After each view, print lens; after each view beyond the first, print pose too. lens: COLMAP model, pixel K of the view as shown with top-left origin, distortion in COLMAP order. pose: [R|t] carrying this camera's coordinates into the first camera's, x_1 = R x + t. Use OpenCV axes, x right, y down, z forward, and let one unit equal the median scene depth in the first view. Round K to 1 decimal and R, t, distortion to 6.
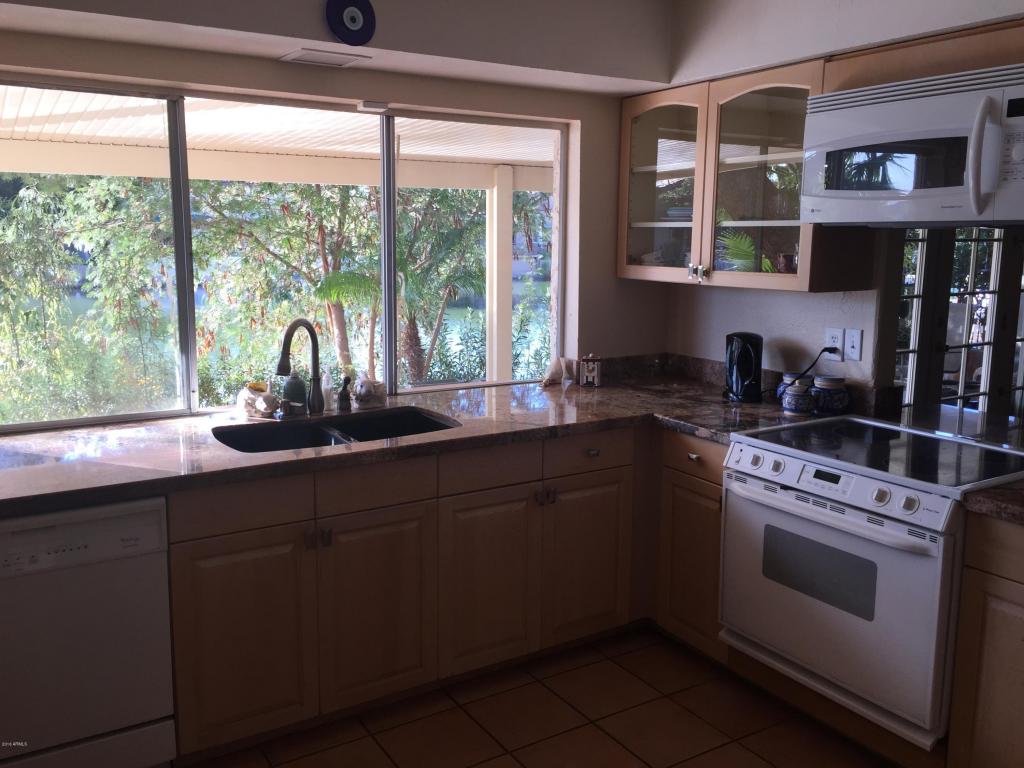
lens RADIAL K [[868.2, 0, 514.4], [0, 868.2, 379.8], [0, 0, 1]] dist [0.074427, -0.073346]
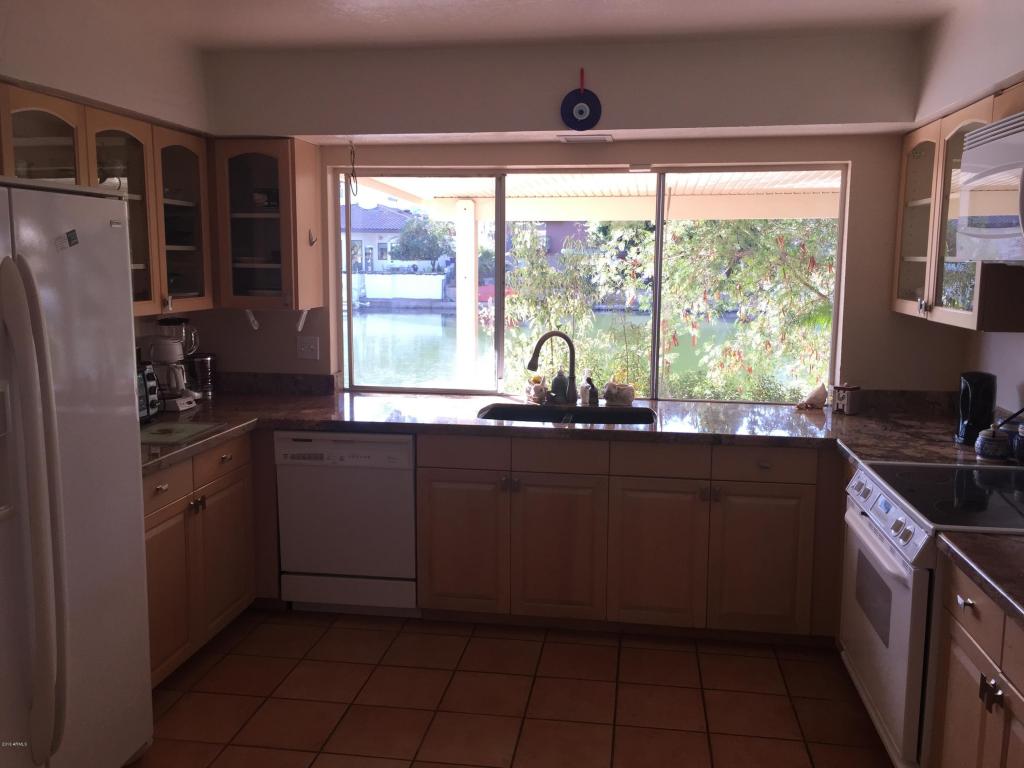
lens RADIAL K [[868.2, 0, 514.2], [0, 868.2, 384.0], [0, 0, 1]] dist [0.074427, -0.073346]
pose [[0.763014, 0.091147, -0.639923, 0.557900], [-0.107674, 0.994099, 0.013208, 0.000613], [0.637351, 0.058825, 0.768325, -0.069193]]
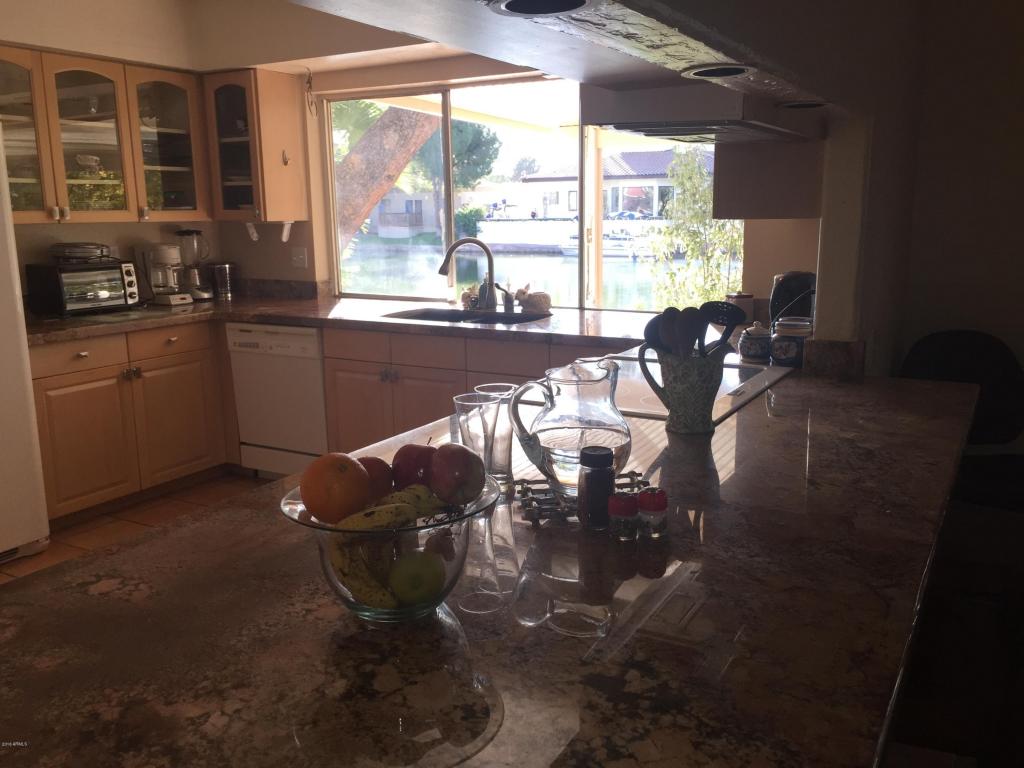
lens RADIAL K [[868.2, 0, 514.3], [0, 868.2, 383.1], [0, 0, 1]] dist [0.074427, -0.073346]
pose [[0.471961, 0.161394, -0.866721, 1.023177], [-0.126200, 0.985344, 0.114763, -0.009122], [0.872540, 0.055216, 0.485412, 0.375688]]
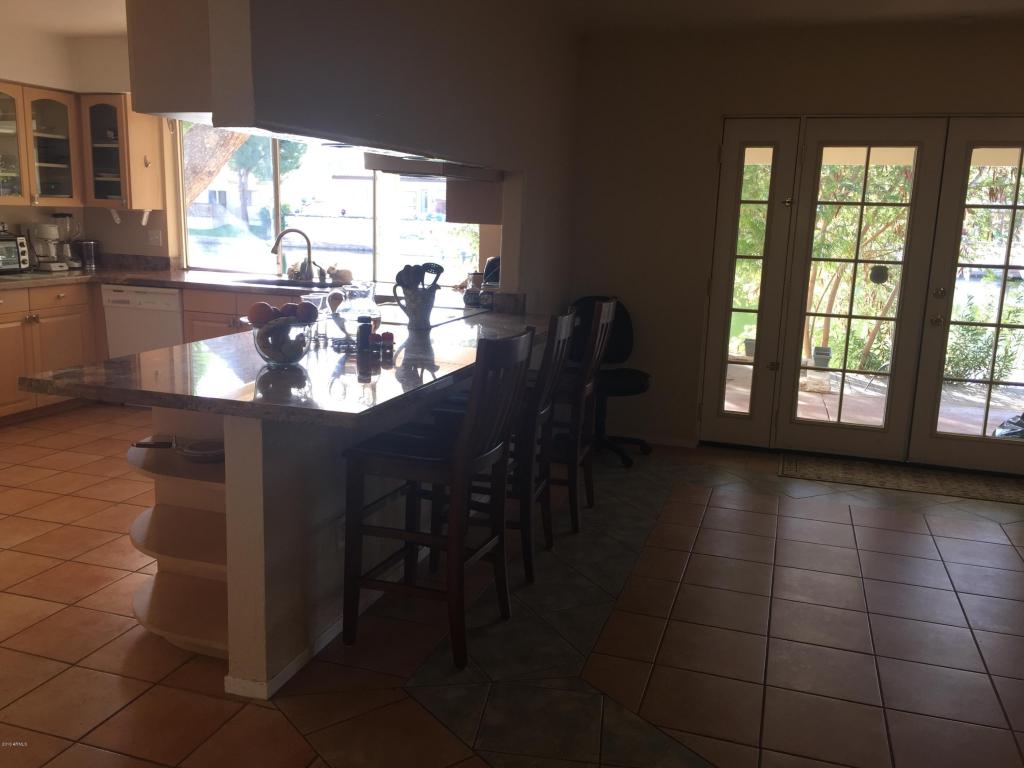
lens RADIAL K [[868.2, 0, 507.1], [0, 868.2, 386.8], [0, 0, 1]] dist [0.074427, -0.073346]
pose [[0.639981, 0.165953, -0.750256, 1.574760], [-0.150735, 0.984542, 0.089196, 0.033248], [0.753461, 0.056006, 0.655103, 0.077038]]
